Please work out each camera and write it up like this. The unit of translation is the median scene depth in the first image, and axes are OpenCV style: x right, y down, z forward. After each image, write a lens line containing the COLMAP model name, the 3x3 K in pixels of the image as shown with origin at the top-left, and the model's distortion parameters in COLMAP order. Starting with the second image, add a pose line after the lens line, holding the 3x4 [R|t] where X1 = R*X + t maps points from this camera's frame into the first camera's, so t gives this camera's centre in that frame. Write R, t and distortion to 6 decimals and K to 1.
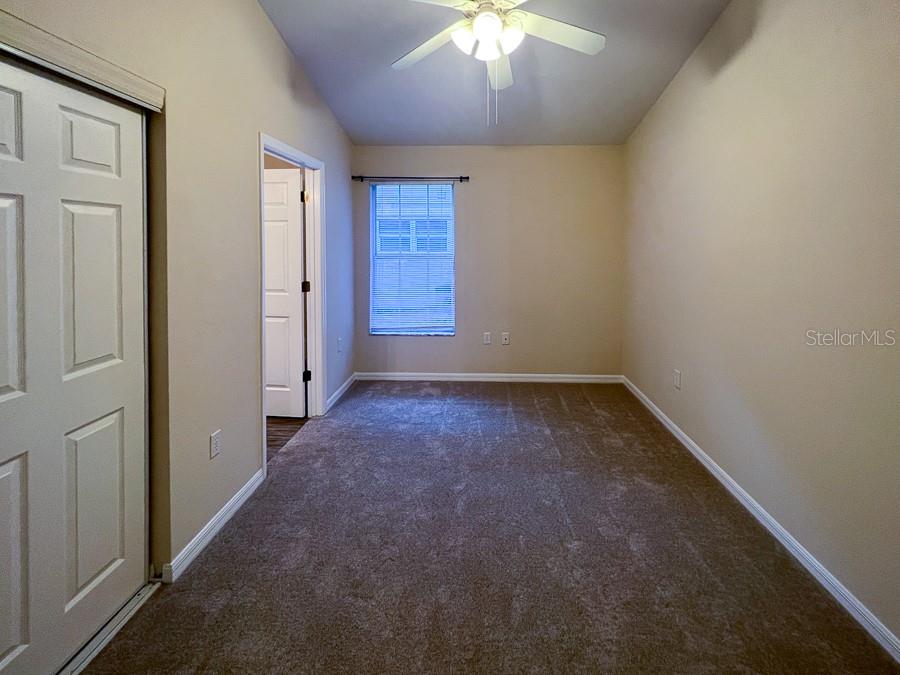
lens RADIAL K [[380.7, 0, 461.2], [0, 380.7, 251.0], [0, 0, 1]] dist [-0.000241, 0.000114]
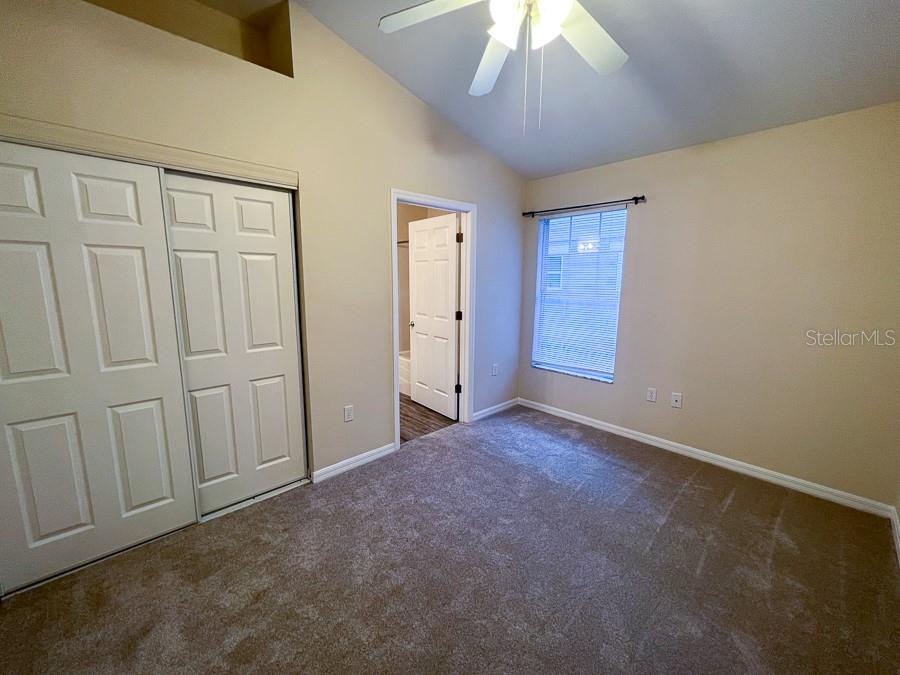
lens RADIAL K [[353.7, 0, 450.0], [0, 353.7, 337.5], [0, 0, 1]] dist [0.000916, 0.000066]
pose [[0.718820, 0.116573, -0.685353, 0.333079], [-0.019189, 0.988792, 0.148060, -0.001735], [0.694932, -0.093277, 0.713000, 0.185783]]
